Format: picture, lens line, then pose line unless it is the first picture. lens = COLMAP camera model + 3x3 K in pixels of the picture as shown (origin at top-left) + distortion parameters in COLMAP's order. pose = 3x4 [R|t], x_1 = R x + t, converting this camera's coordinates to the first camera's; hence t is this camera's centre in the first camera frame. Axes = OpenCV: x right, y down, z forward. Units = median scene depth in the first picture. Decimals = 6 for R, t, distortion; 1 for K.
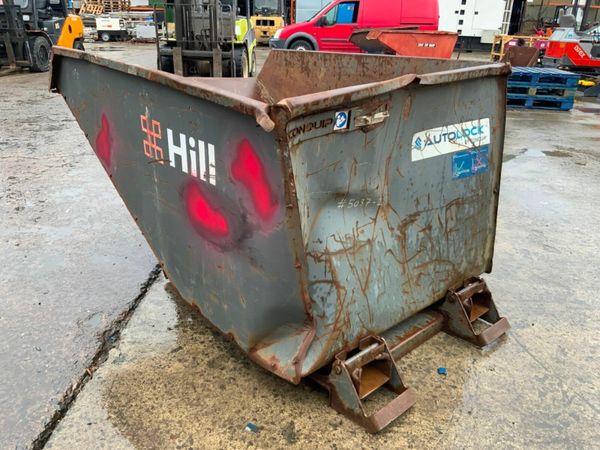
lens RADIAL K [[495.2, 0, 300.0], [0, 495.2, 225.0], [0, 0, 1]] dist [0.097552, -0.184221]
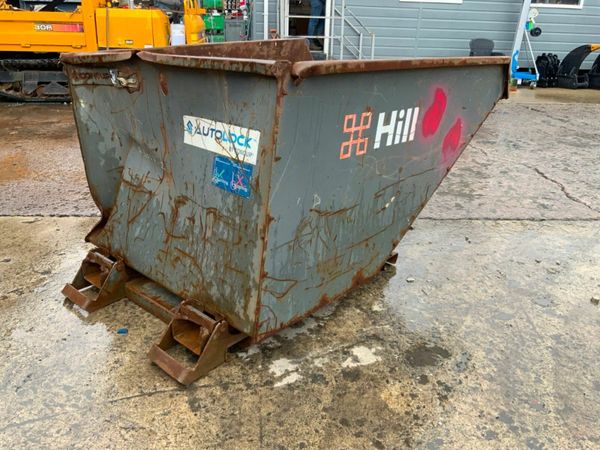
lens RADIAL K [[495.2, 0, 300.0], [0, 495.2, 225.0], [0, 0, 1]] dist [0.097552, -0.184221]
pose [[0.106696, 0.354104, -0.929100, 1.199284], [-0.400237, 0.870681, 0.285877, -0.350316], [0.910179, 0.341358, 0.234623, 0.986131]]
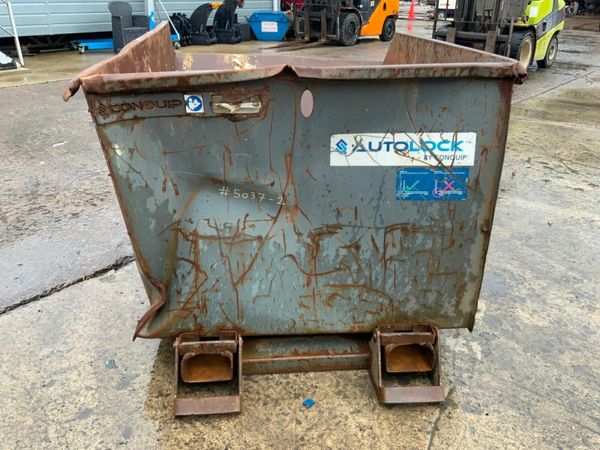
lens RADIAL K [[495.2, 0, 300.0], [0, 495.2, 225.0], [0, 0, 1]] dist [0.097552, -0.184221]
pose [[0.795293, 0.253897, -0.550496, 0.660509], [-0.233925, 0.966270, 0.107712, -0.103015], [0.559276, 0.043112, 0.827860, 0.234948]]
